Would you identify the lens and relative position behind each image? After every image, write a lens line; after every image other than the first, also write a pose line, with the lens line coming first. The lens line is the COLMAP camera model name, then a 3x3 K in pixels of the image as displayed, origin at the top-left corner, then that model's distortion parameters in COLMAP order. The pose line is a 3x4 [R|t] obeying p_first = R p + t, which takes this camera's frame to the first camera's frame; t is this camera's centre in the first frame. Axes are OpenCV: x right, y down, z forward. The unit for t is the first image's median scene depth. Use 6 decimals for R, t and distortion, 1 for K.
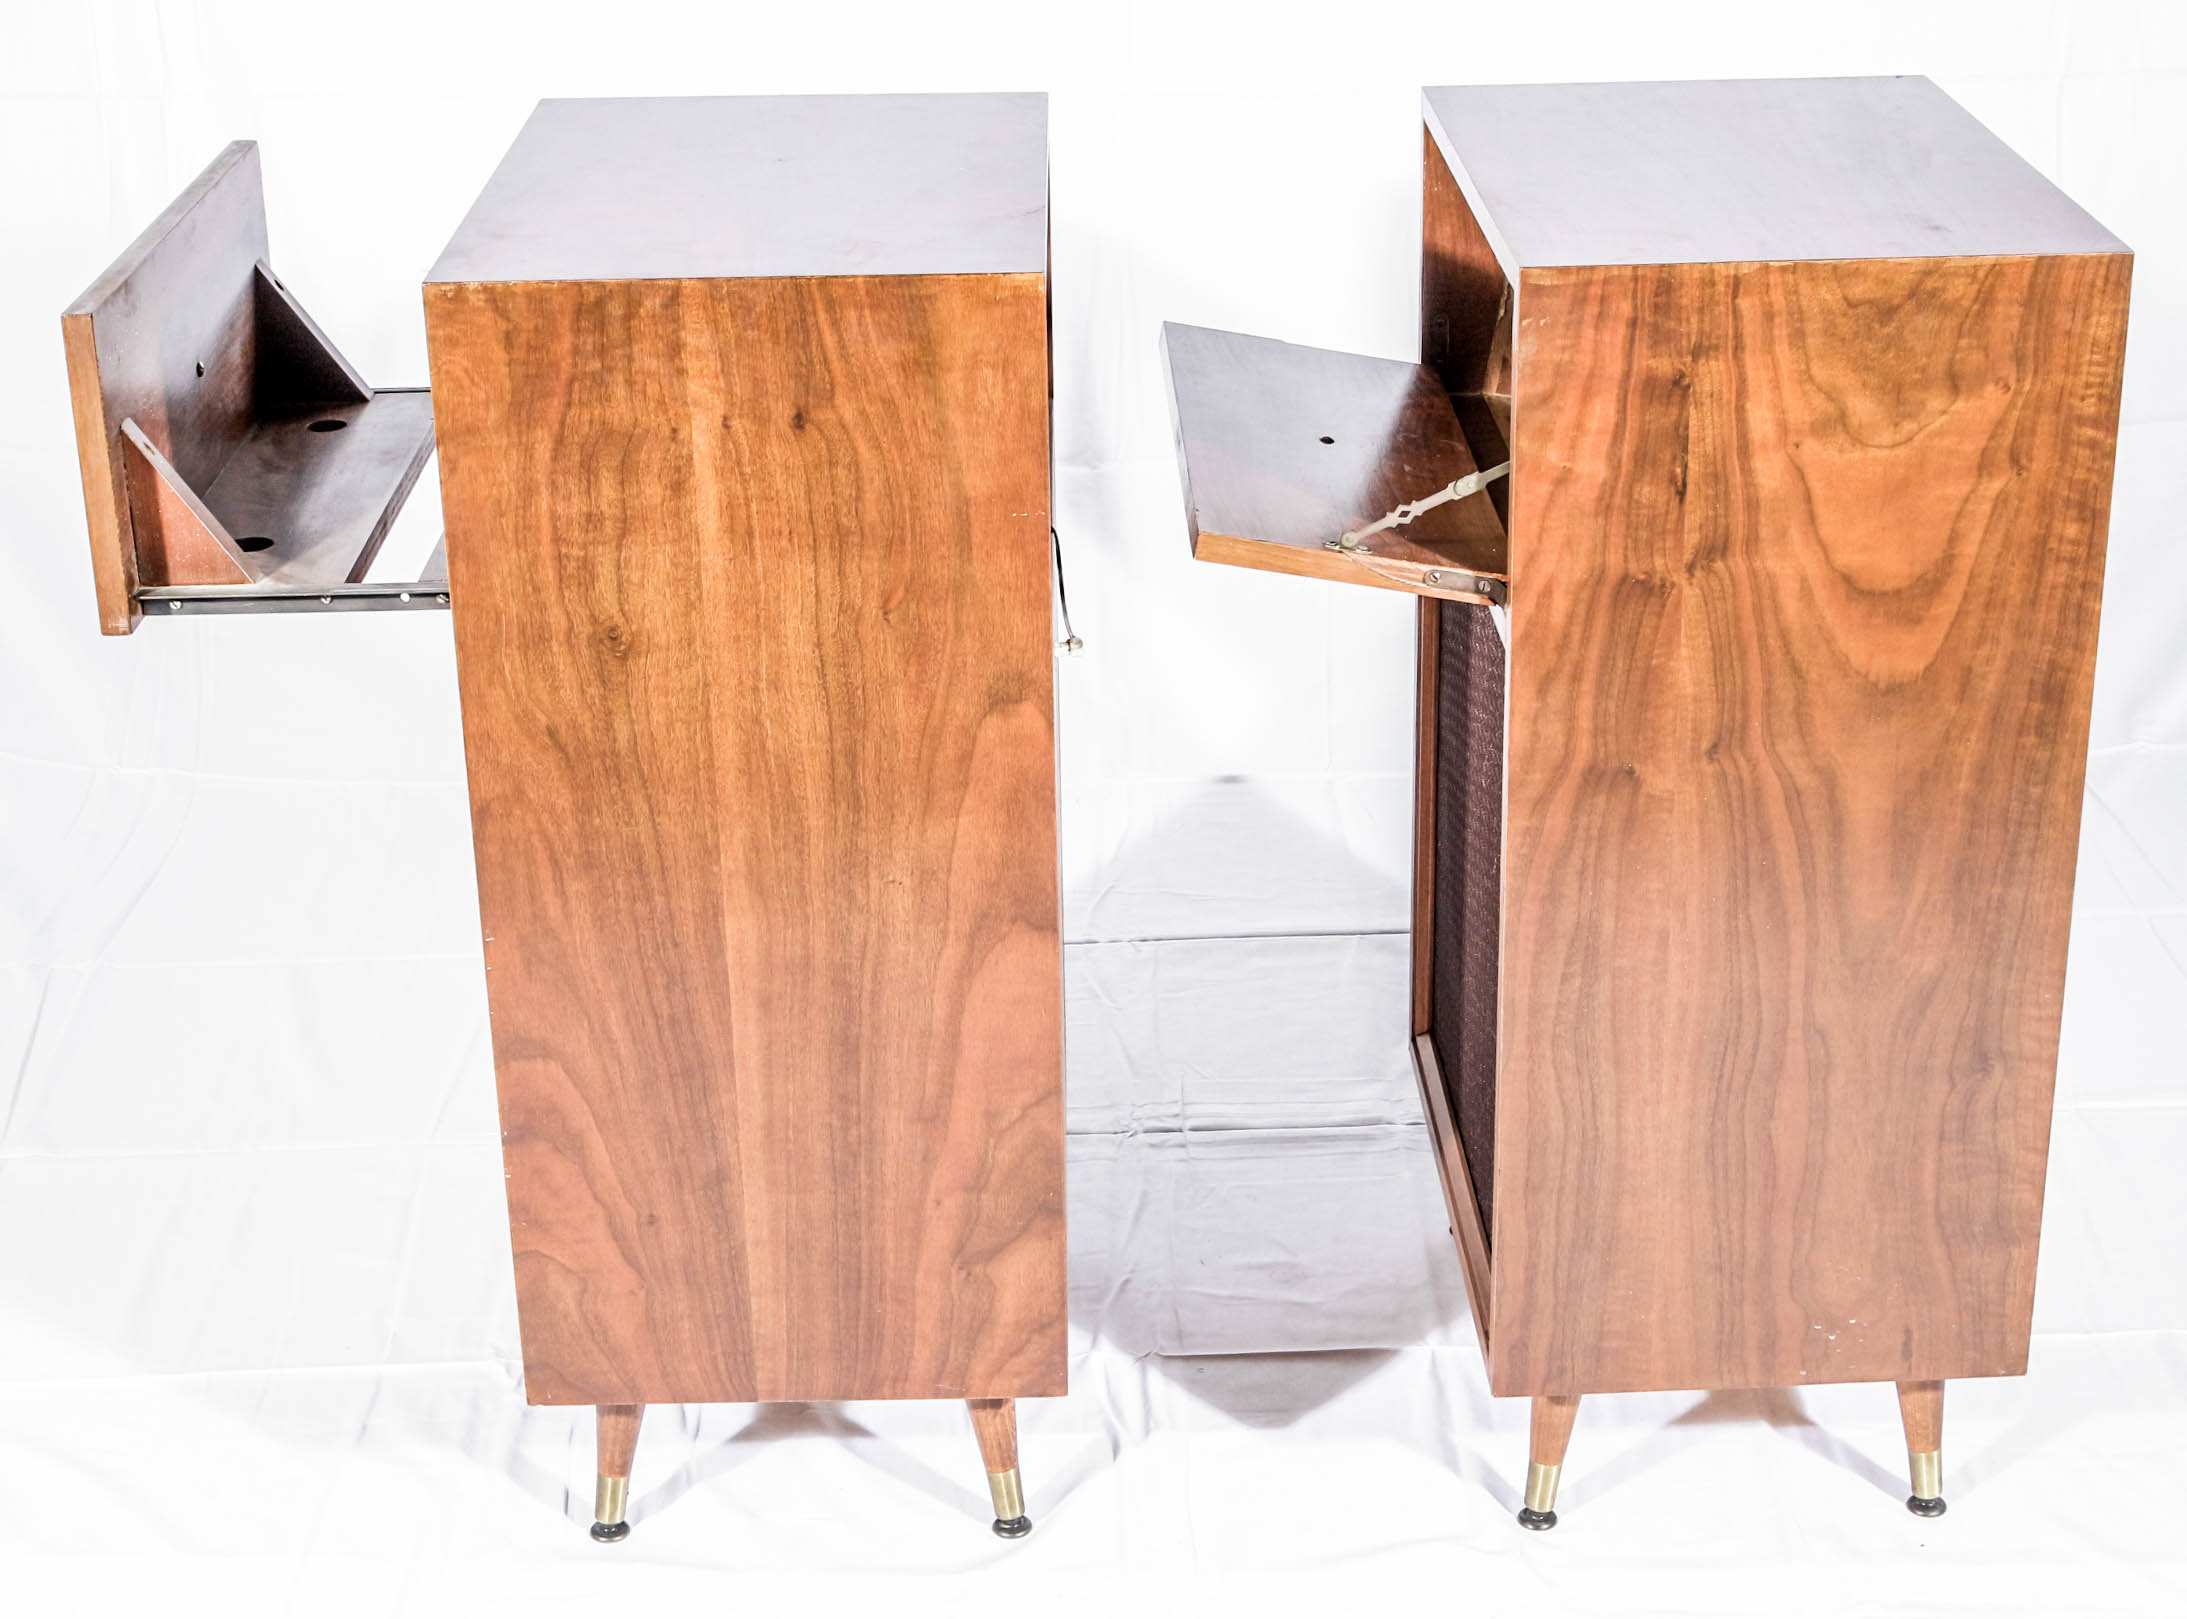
lens RADIAL K [[3526.2, 0, 1093.5], [0, 3526.2, 809.5], [0, 0, 1]] dist [-0.170021, 0.596714]
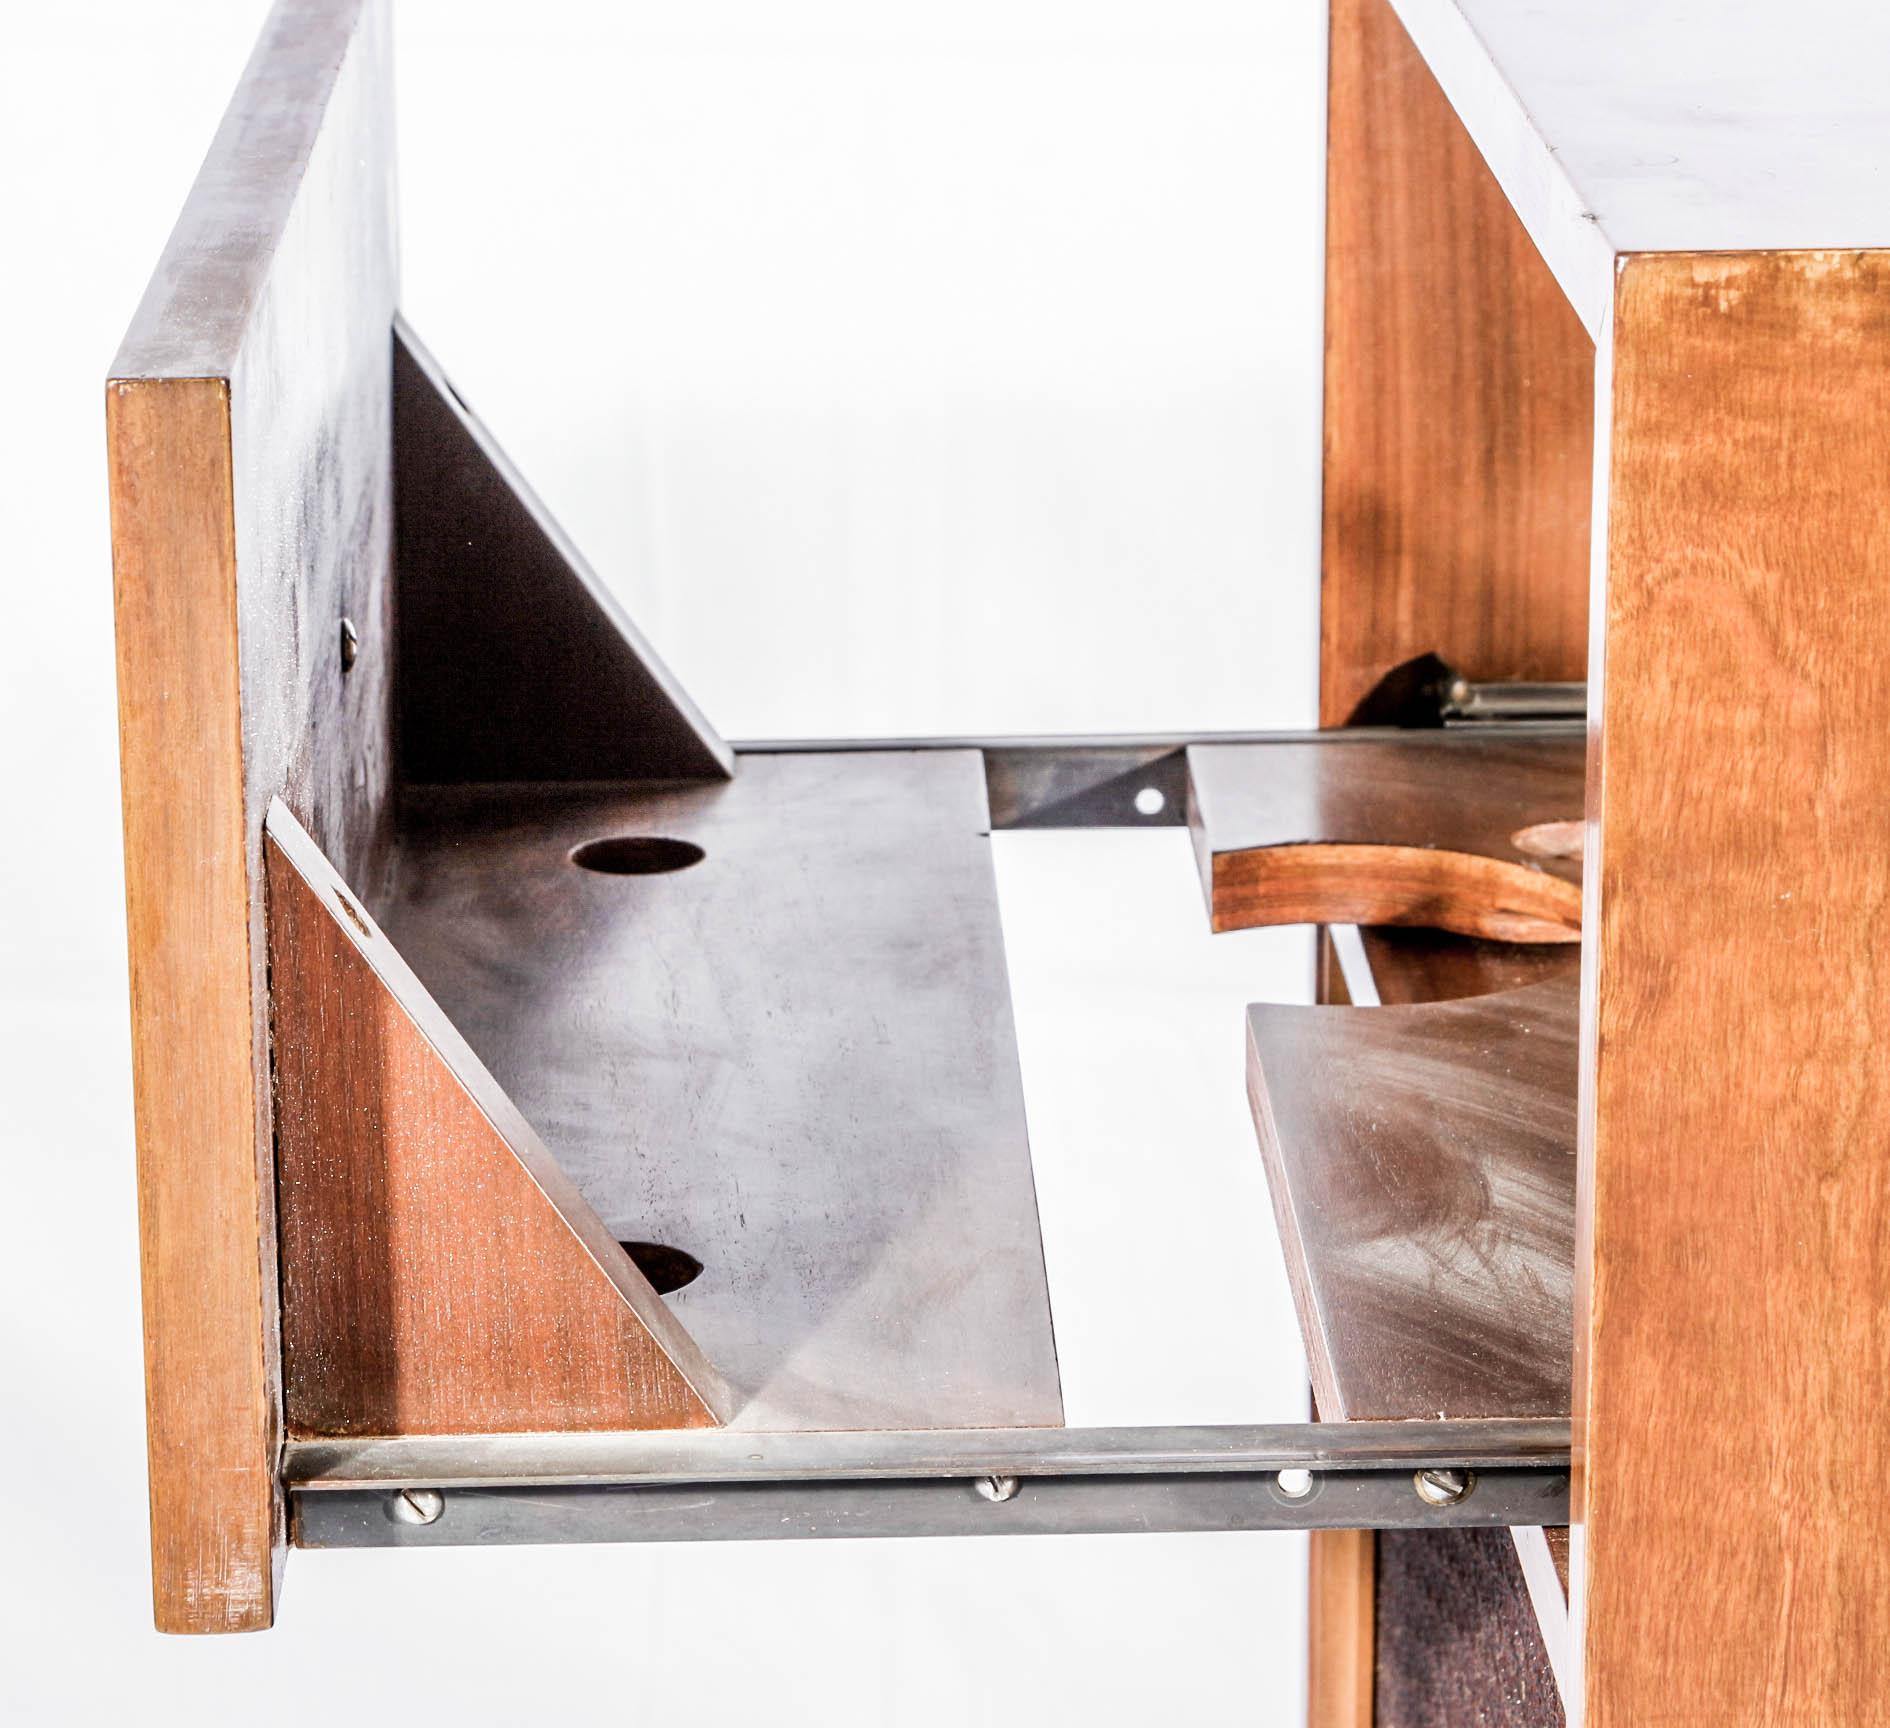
lens RADIAL K [[6793.0, 0, 945.0], [0, 6793.0, 864.0], [0, 0, 1]] dist [0.106063, 1.936667]
pose [[0.999648, 0.000264, 0.026547, -0.238467], [0.002940, 0.992699, -0.120585, -0.045126], [-0.026385, 0.120620, 0.992348, 0.489836]]
